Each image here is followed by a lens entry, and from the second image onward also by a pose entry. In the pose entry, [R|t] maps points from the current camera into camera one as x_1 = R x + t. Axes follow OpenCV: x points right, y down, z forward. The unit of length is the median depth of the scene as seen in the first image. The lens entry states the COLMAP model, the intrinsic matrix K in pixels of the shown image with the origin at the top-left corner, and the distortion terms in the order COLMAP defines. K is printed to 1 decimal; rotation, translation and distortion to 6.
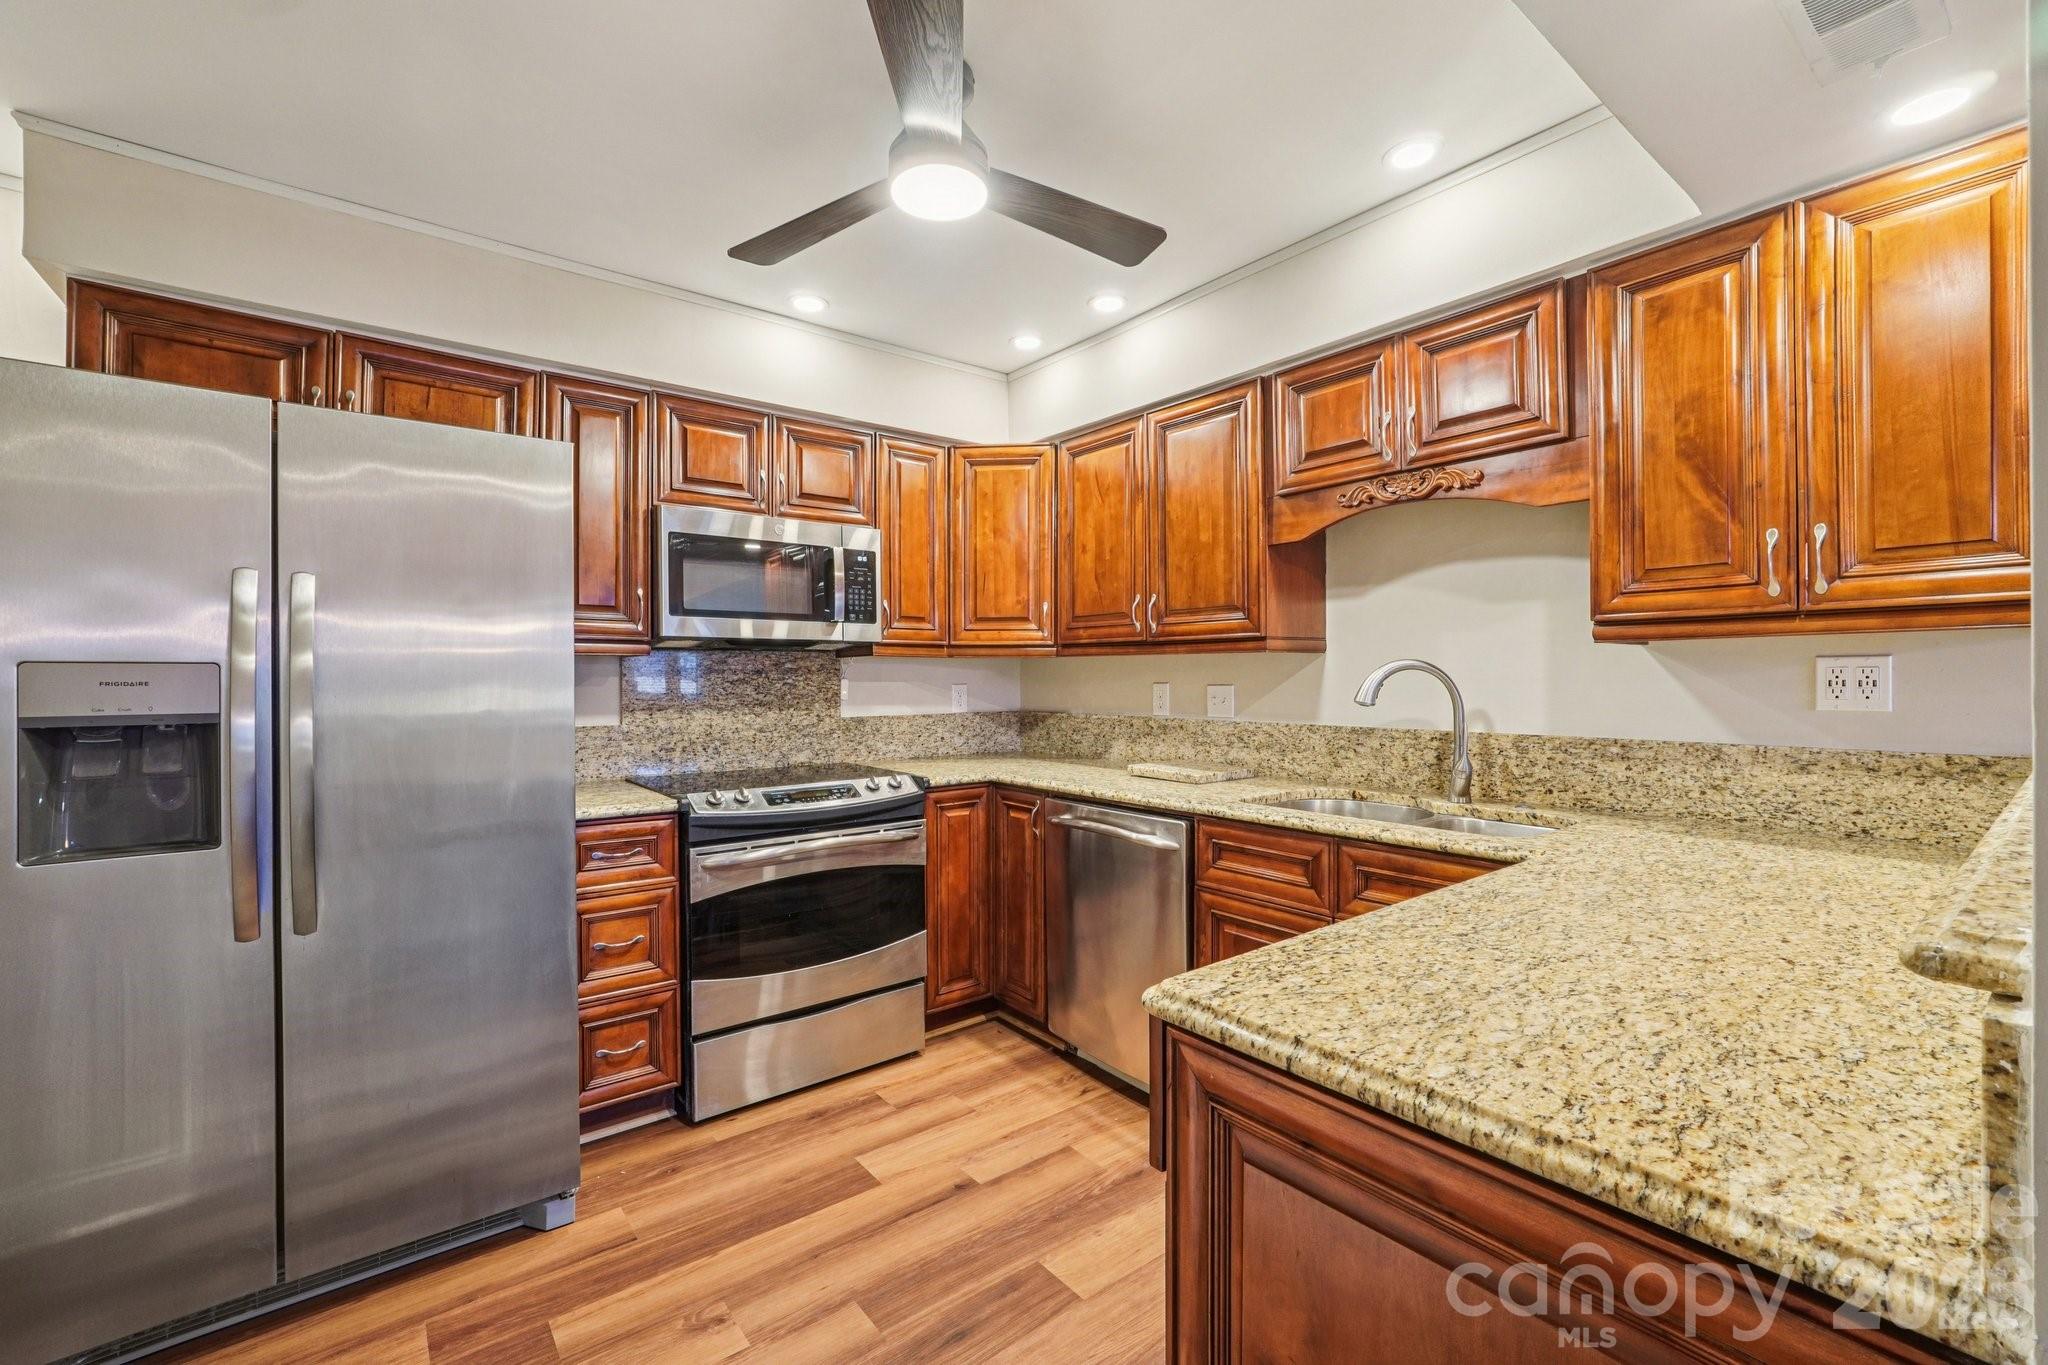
lens RADIAL K [[866.4, 0, 1028.3], [0, 866.4, 679.3], [0, 0, 1]] dist [-0.011837, 0.003313]
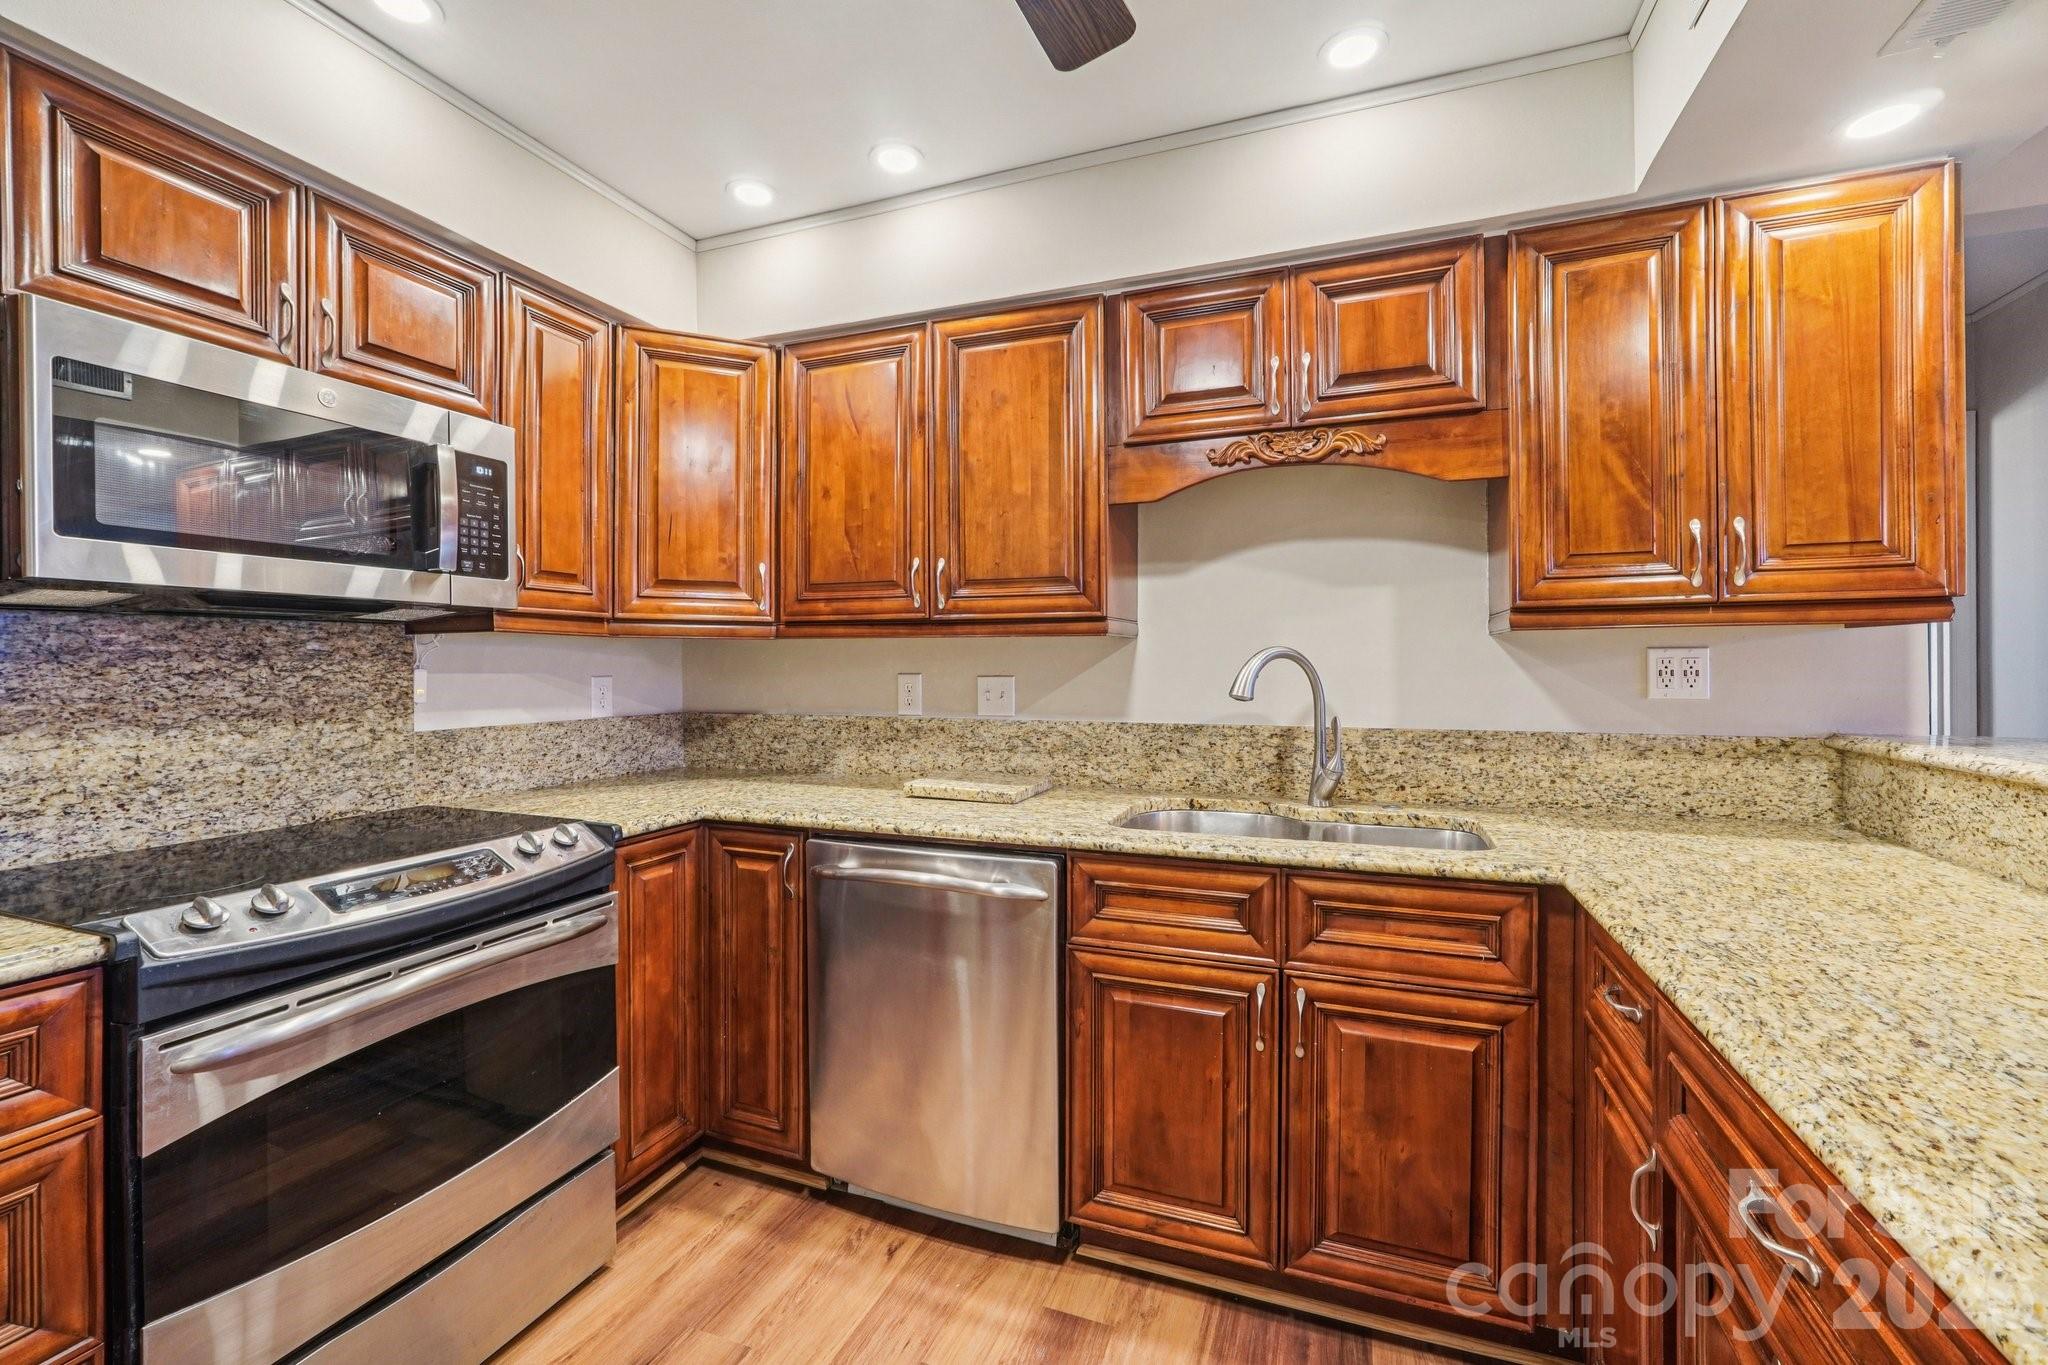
lens RADIAL K [[866.4, 0, 1024.8], [0, 866.4, 663.8], [0, 0, 1]] dist [-0.011837, 0.003313]
pose [[0.861841, 0.002004, 0.507175, -0.204624], [0.000299, 0.999990, -0.004458, -0.001640], [-0.507179, 0.003994, 0.861832, 0.343404]]
